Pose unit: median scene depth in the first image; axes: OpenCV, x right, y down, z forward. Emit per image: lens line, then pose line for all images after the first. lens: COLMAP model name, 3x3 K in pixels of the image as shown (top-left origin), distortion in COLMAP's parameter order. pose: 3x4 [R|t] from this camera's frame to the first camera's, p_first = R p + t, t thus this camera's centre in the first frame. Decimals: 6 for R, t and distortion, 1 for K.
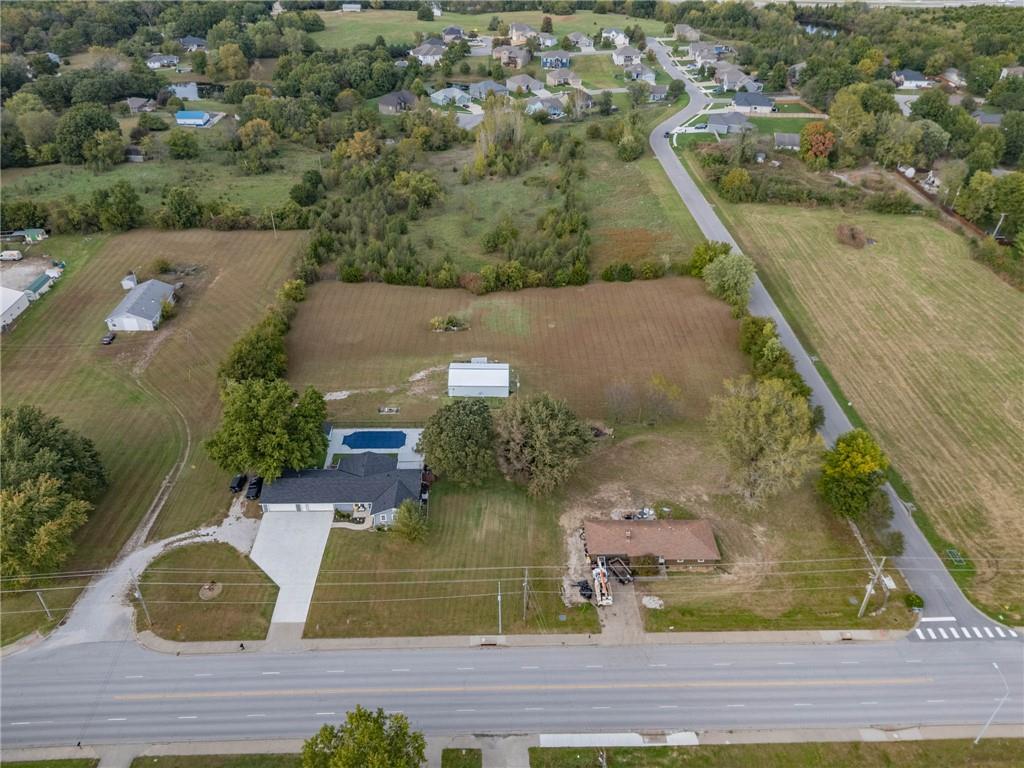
lens RADIAL K [[751.2, 0, 512.0], [0, 751.2, 384.0], [0, 0, 1]] dist [0.068110, -0.070560]
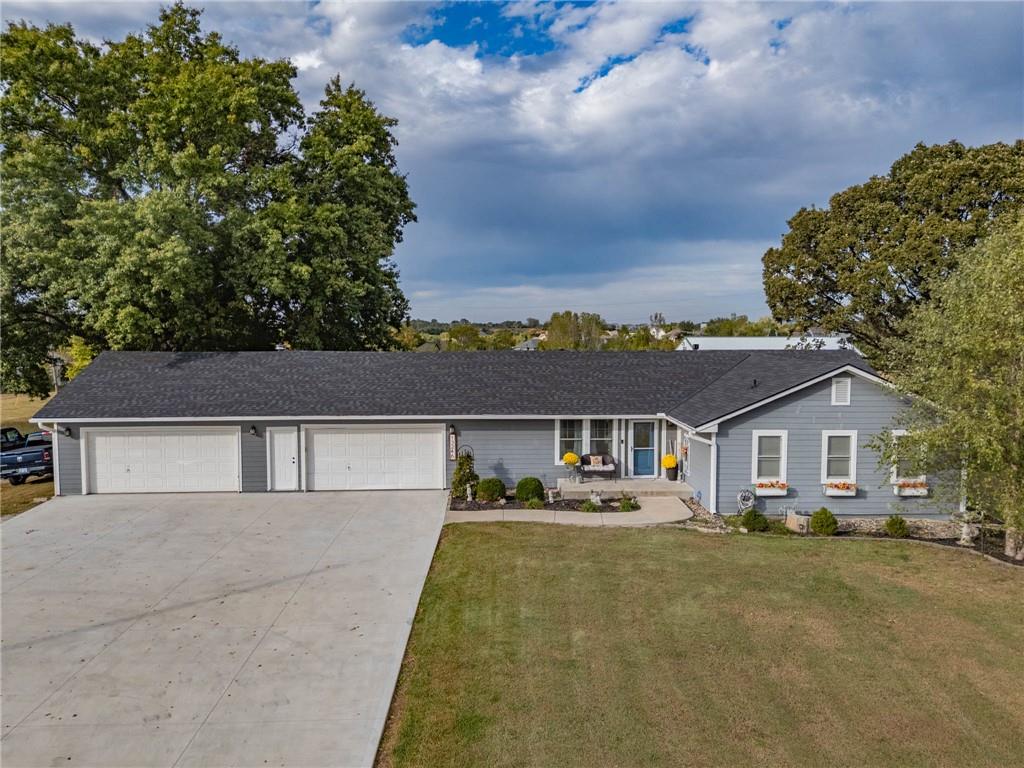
lens RADIAL K [[751.2, 0, 512.0], [0, 751.2, 384.0], [0, 0, 1]] dist [0.068110, -0.070560]
pose [[0.999778, -0.013937, 0.015815, -0.224384], [0.019979, 0.865714, -0.500139, 0.240431], [-0.006721, 0.500344, 0.865801, 0.839013]]
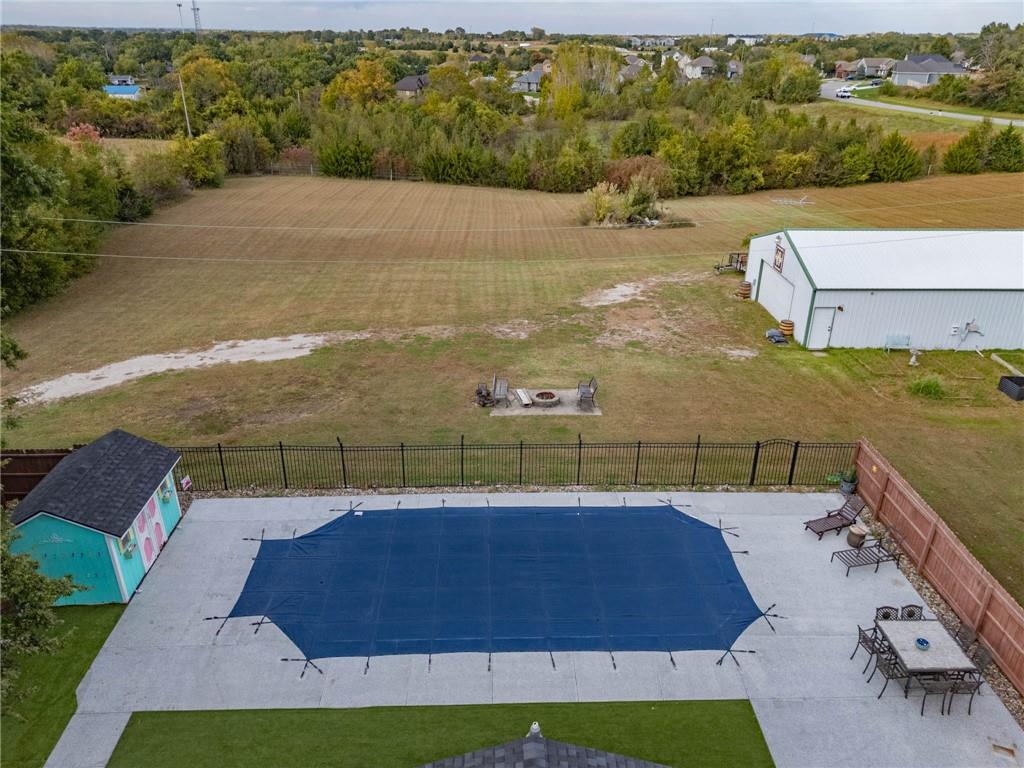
lens RADIAL K [[751.2, 0, 512.0], [0, 751.2, 384.0], [0, 0, 1]] dist [0.068110, -0.070560]
pose [[0.999913, -0.008094, 0.010378, -0.205682], [0.009716, 0.985870, -0.167228, 0.073441], [-0.008878, 0.167314, 0.985864, 0.986063]]
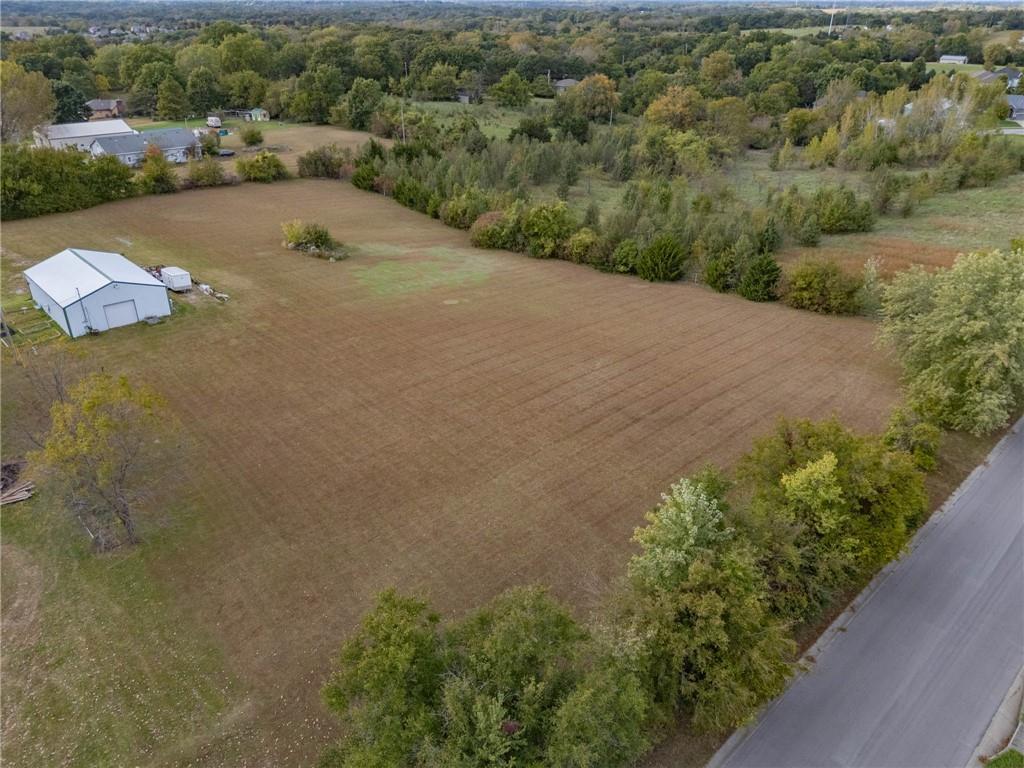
lens RADIAL K [[751.2, 0, 512.0], [0, 751.2, 384.0], [0, 0, 1]] dist [0.068110, -0.070560]
pose [[0.678194, 0.329873, -0.656686, 0.552234], [-0.417903, 0.908159, 0.024605, -0.087846], [0.604491, 0.257744, 0.753763, 1.031352]]
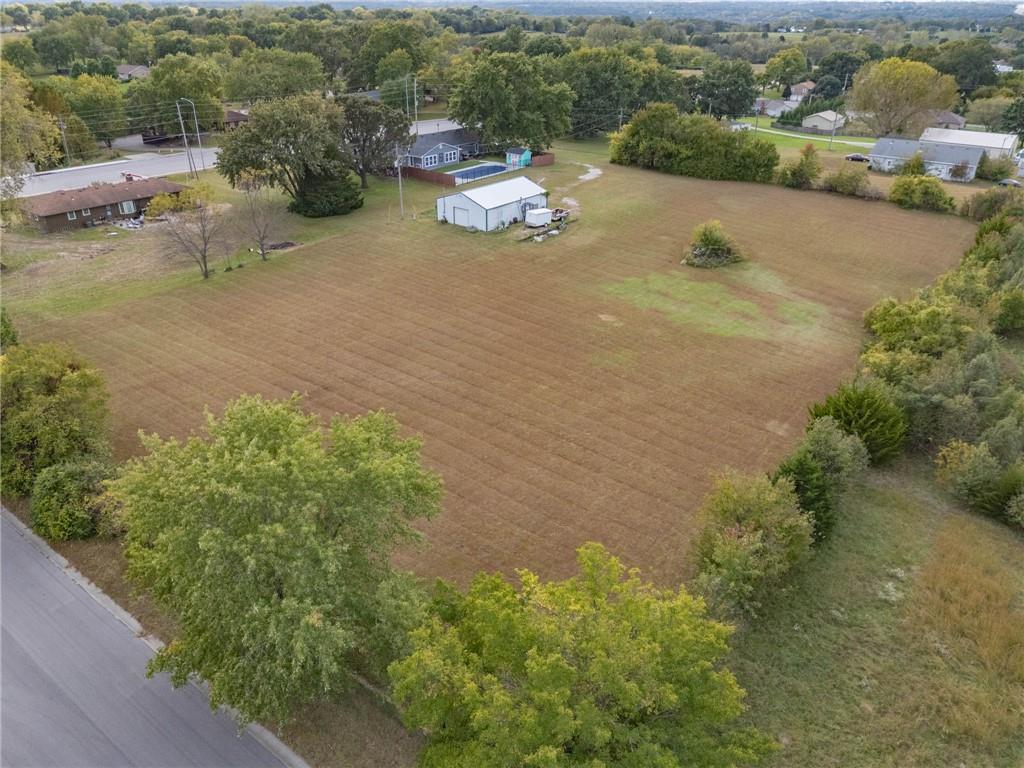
lens RADIAL K [[751.2, 0, 512.0], [0, 751.2, 384.0], [0, 0, 1]] dist [0.068110, -0.070560]
pose [[-0.627833, 0.338539, -0.700869, 0.550958], [-0.453528, 0.572689, 0.682891, -0.449379], [0.632565, 0.746605, -0.206016, 1.572780]]
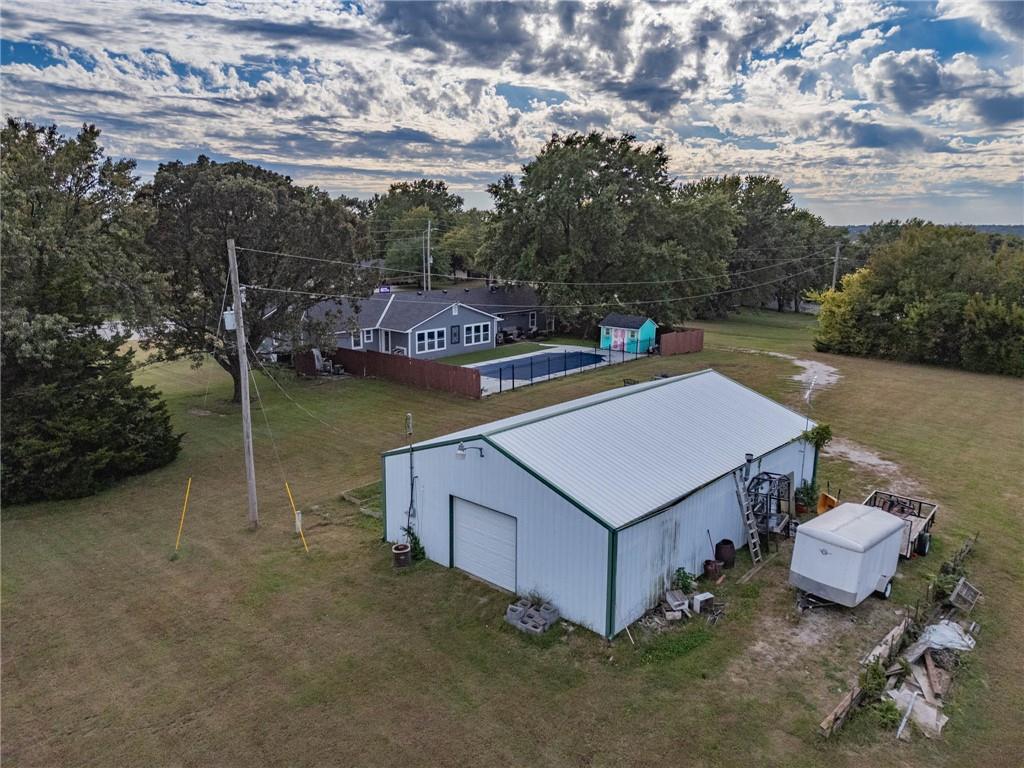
lens RADIAL K [[751.2, 0, 512.0], [0, 751.2, 384.0], [0, 0, 1]] dist [0.068110, -0.070560]
pose [[-0.670861, 0.137891, -0.728650, 0.104155], [-0.430223, 0.727943, 0.533860, -0.119460], [0.604030, 0.671629, -0.429025, 1.308982]]
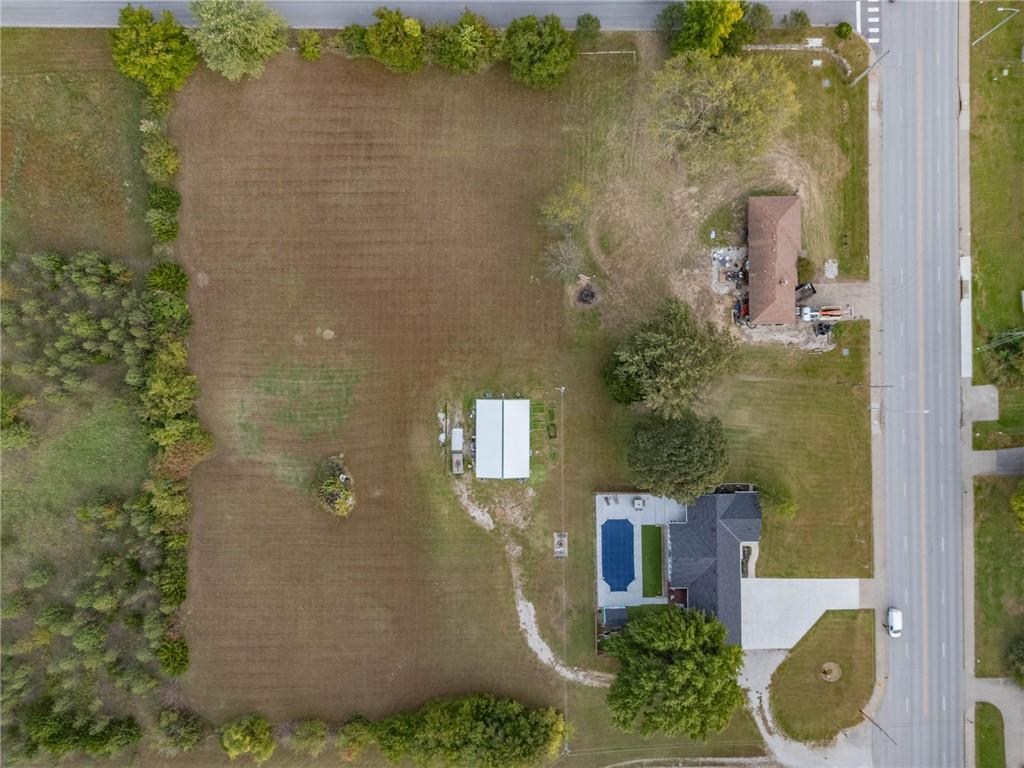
lens RADIAL K [[751.2, 0, 512.0], [0, 751.2, 384.0], [0, 0, 1]] dist [0.068110, -0.070560]
pose [[0.008546, -0.999812, -0.017386, 0.031251], [0.543530, -0.009950, 0.839331, -0.813471], [-0.839346, -0.016623, 0.543343, 0.720508]]
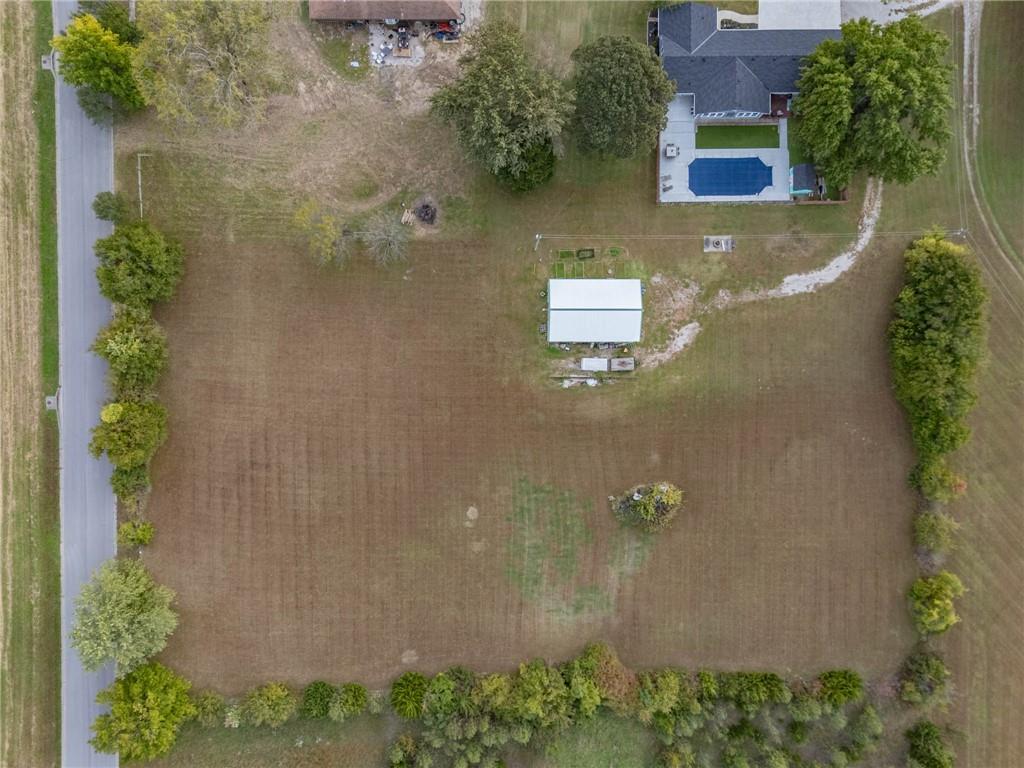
lens RADIAL K [[751.2, 0, 512.0], [0, 751.2, 384.0], [0, 0, 1]] dist [0.068110, -0.070560]
pose [[-0.999426, -0.008640, -0.032770, 0.061631], [-0.022148, -0.565391, 0.824525, -0.738352], [-0.025652, 0.824777, 0.564875, 0.854240]]
